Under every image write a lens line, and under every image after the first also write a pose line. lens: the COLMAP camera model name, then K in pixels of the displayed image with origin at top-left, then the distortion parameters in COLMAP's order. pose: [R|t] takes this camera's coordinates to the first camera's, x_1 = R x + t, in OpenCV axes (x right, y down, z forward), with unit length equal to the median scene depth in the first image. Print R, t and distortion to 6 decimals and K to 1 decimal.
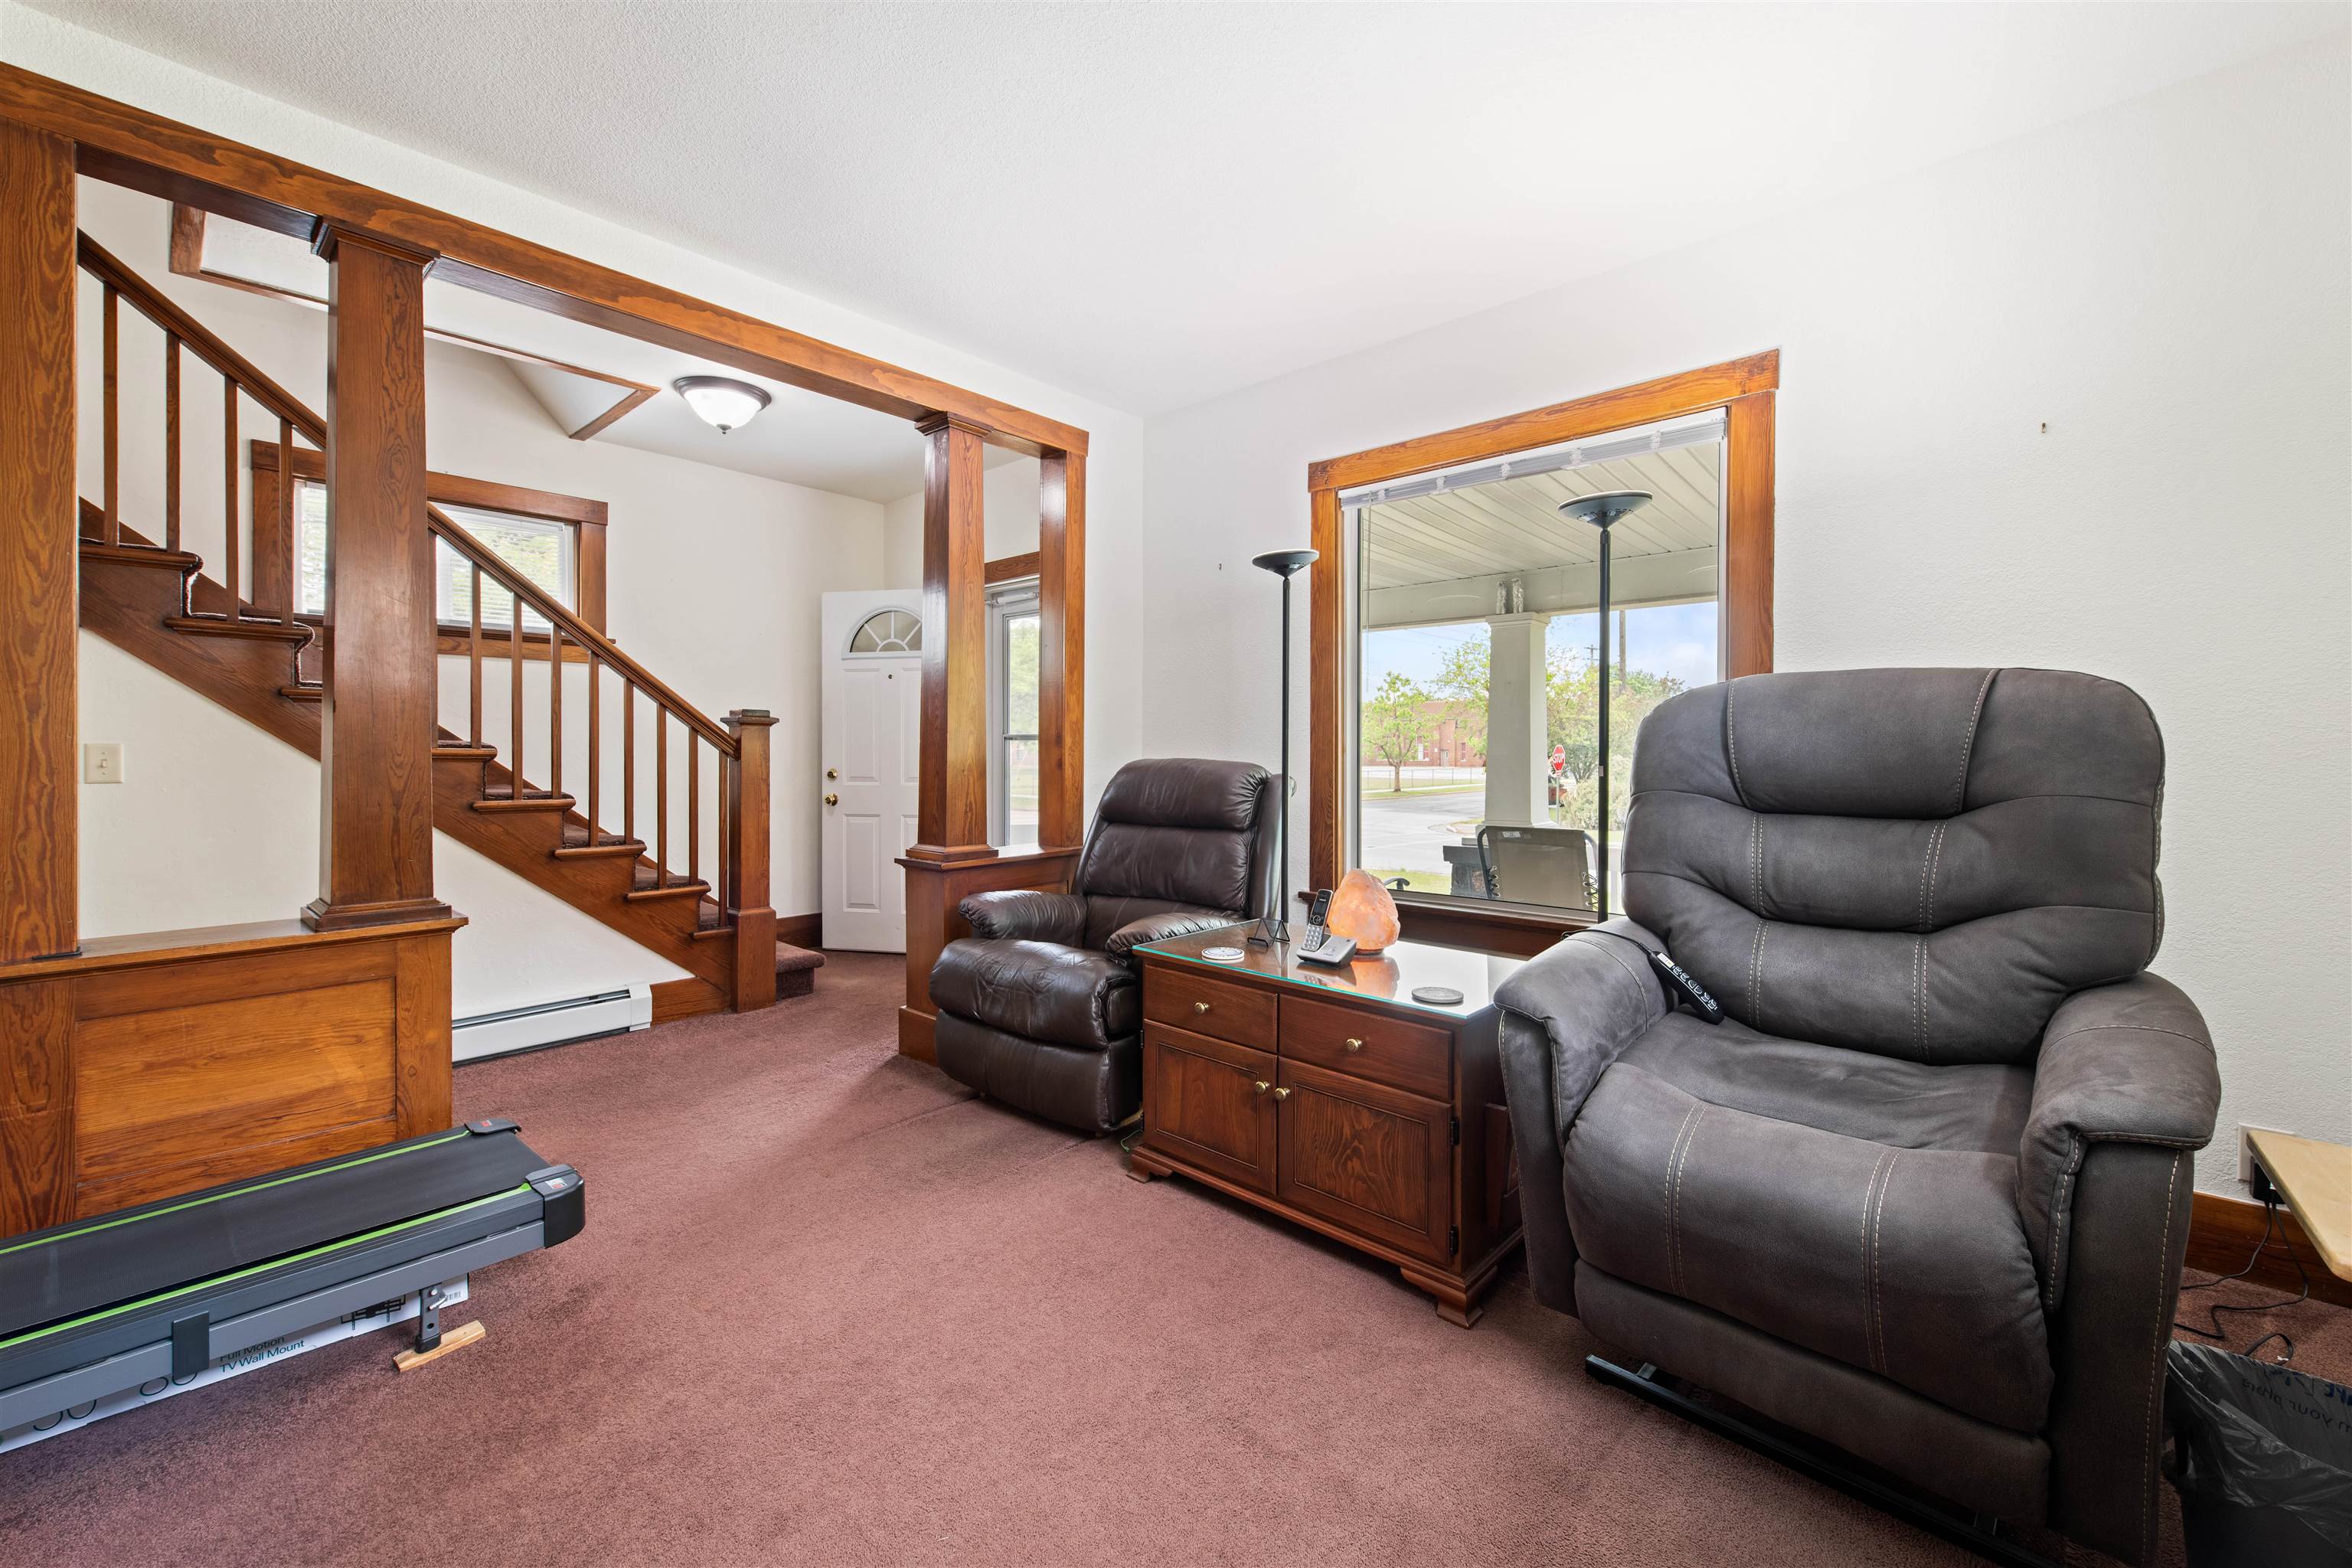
lens RADIAL K [[924.5, 0, 1179.8], [0, 924.5, 760.2], [0, 0, 1]] dist [0.000015, -0.000052]
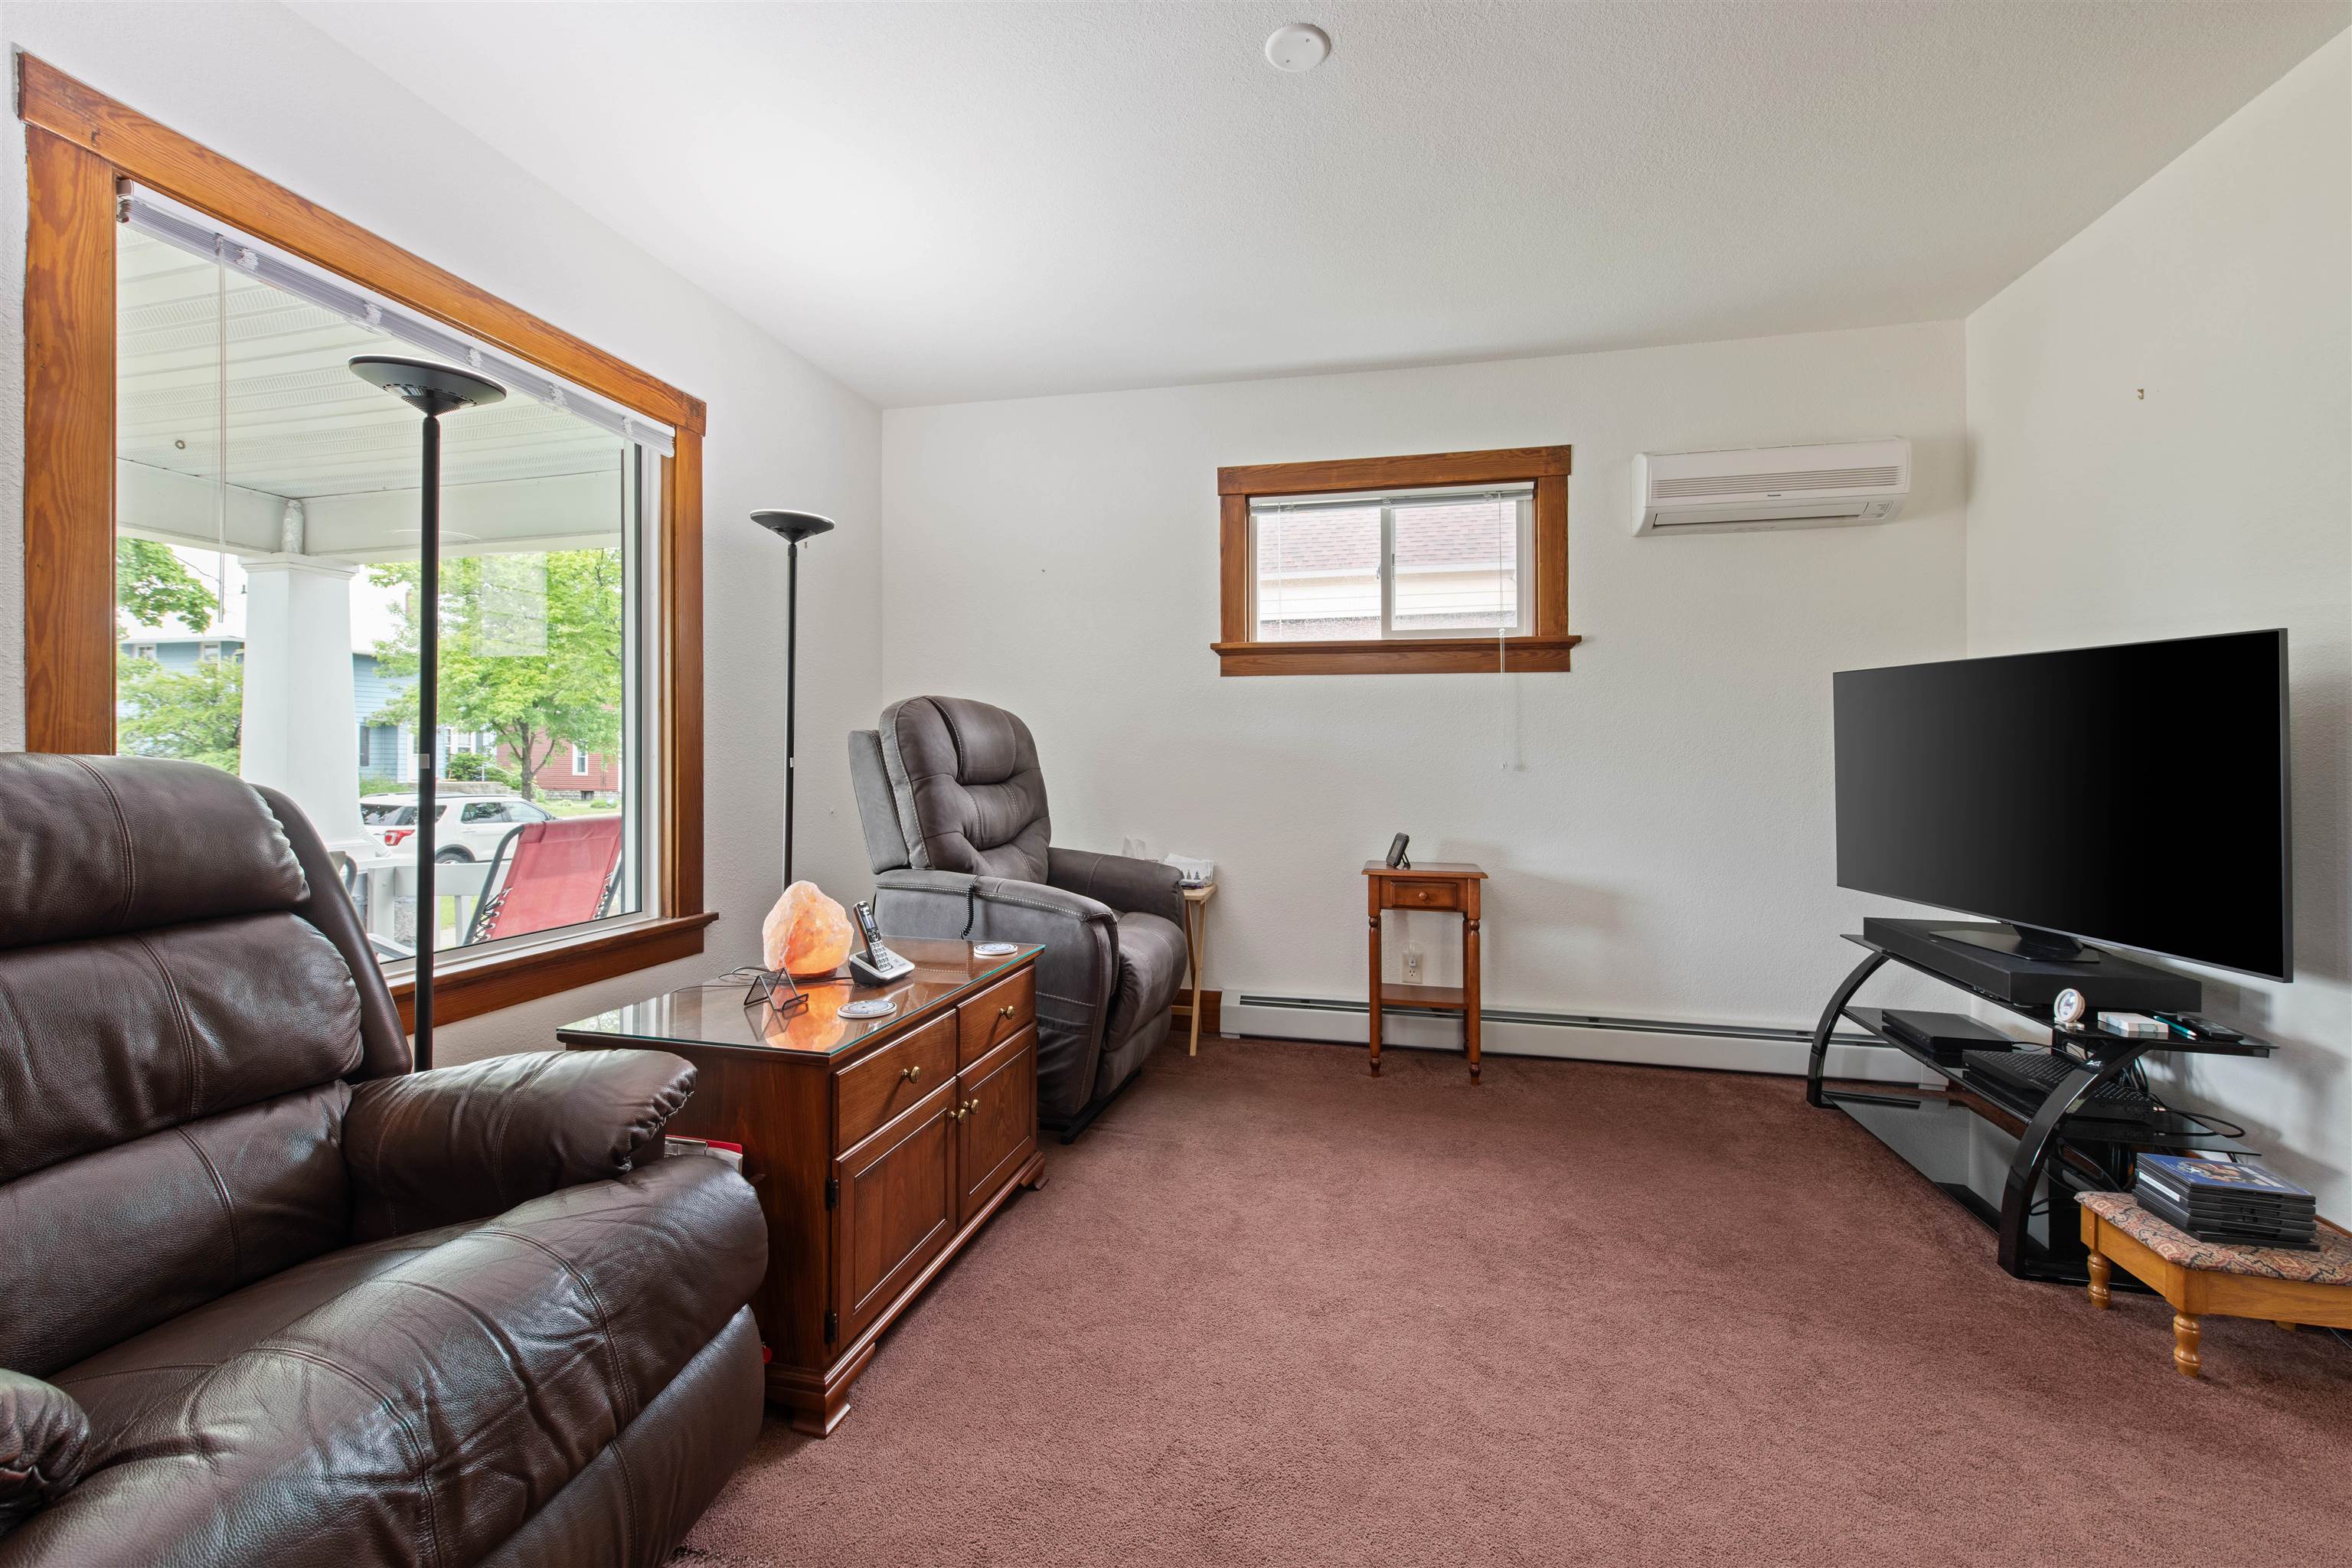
lens RADIAL K [[924.5, 0, 1179.8], [0, 924.5, 760.2], [0, 0, 1]] dist [0.000015, -0.000052]
pose [[-0.468525, -0.006751, 0.883424, -0.667558], [0.000478, 0.999969, 0.007894, -0.002060], [-0.883450, 0.004121, -0.468507, 1.017837]]
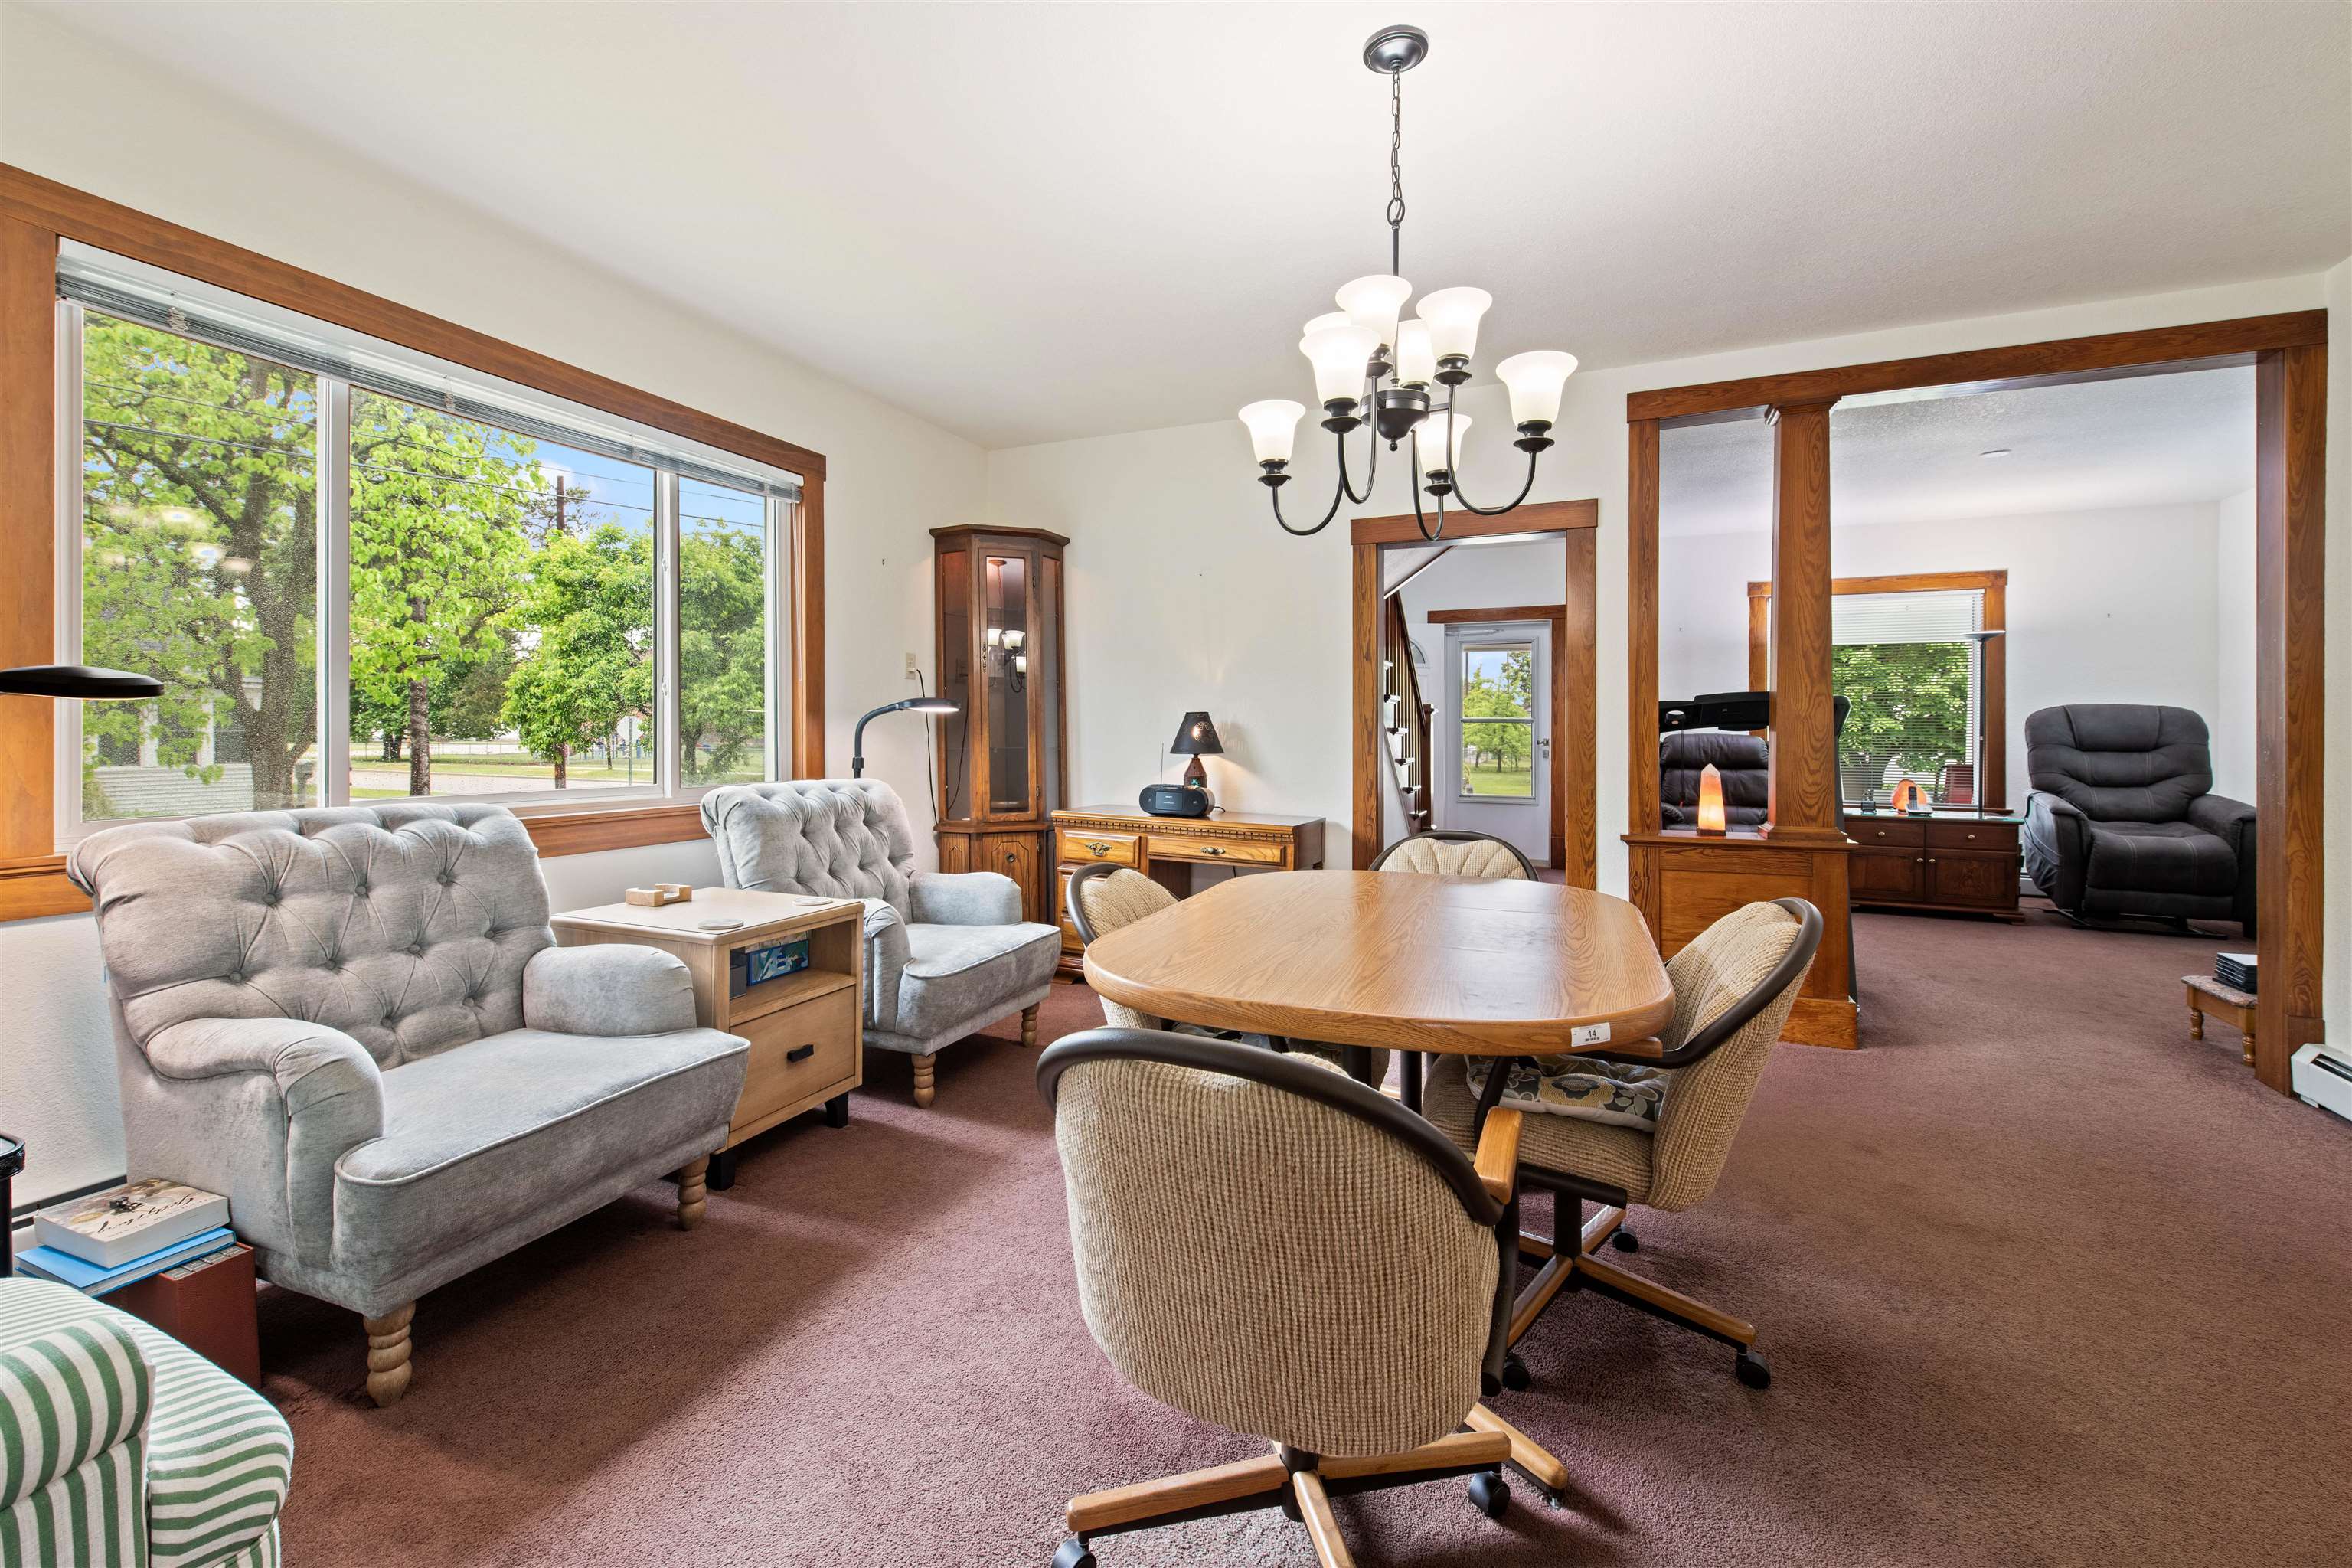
lens RADIAL K [[952.1, 0, 1173.6], [0, 952.1, 734.2], [0, 0, 1]] dist [0.000328, 0.000083]
pose [[0.949732, -0.001325, 0.313060, -2.294020], [0.002474, 0.999992, -0.003273, 0.003308], [-0.313053, 0.003883, 0.949728, -0.736153]]
